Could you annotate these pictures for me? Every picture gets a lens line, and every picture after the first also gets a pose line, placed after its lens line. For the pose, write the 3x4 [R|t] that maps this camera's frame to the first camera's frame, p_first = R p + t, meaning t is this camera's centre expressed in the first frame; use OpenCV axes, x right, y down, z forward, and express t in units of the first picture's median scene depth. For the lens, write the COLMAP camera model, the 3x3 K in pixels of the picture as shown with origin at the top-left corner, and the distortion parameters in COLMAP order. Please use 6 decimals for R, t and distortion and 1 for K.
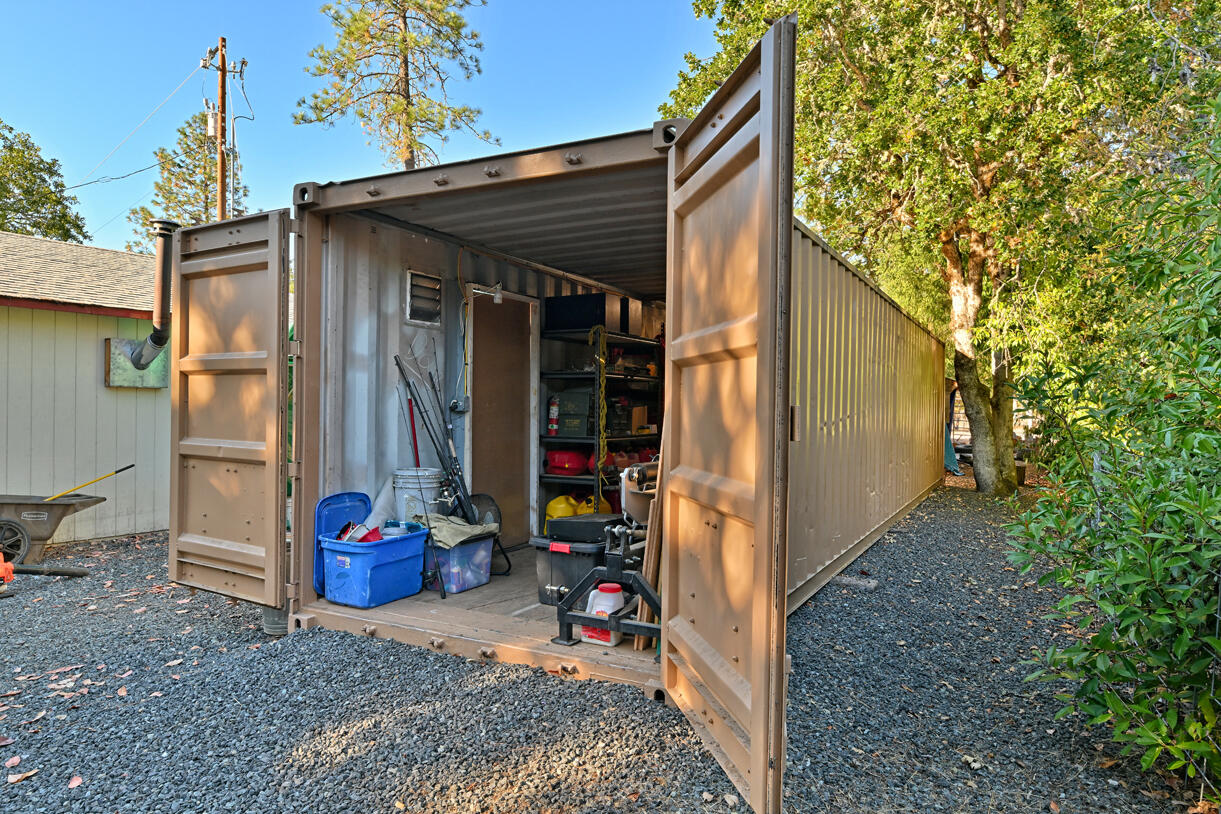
lens RADIAL K [[785.7, 0, 610.5], [0, 785.7, 407.0], [0, 0, 1]] dist [-0.000441, -0.000022]
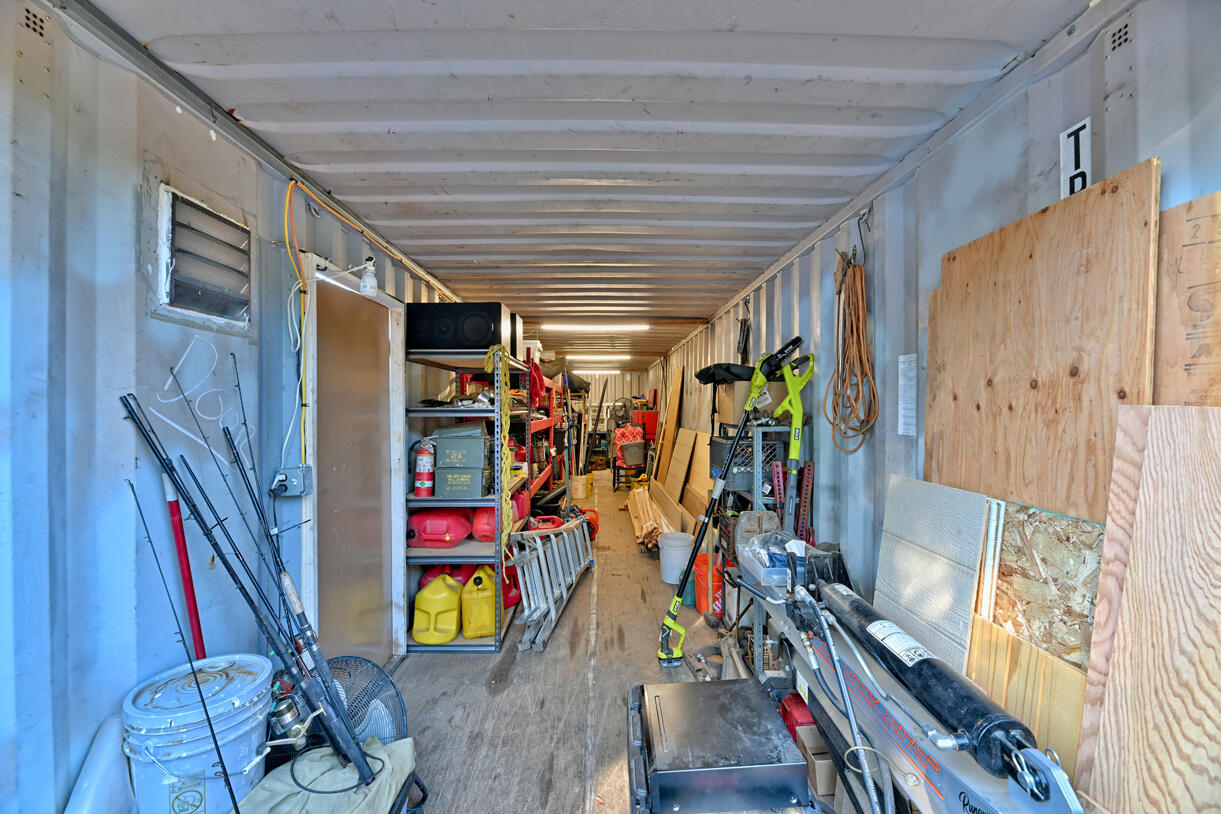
lens RADIAL K [[492.1, 0, 610.5], [0, 492.1, 407.0], [0, 0, 1]] dist [-0.012849, -0.000176]
pose [[0.872570, -0.012743, 0.488324, -0.172659], [0.011731, 0.999918, 0.005131, -0.055091], [-0.488349, 0.001252, 0.872648, 0.641903]]
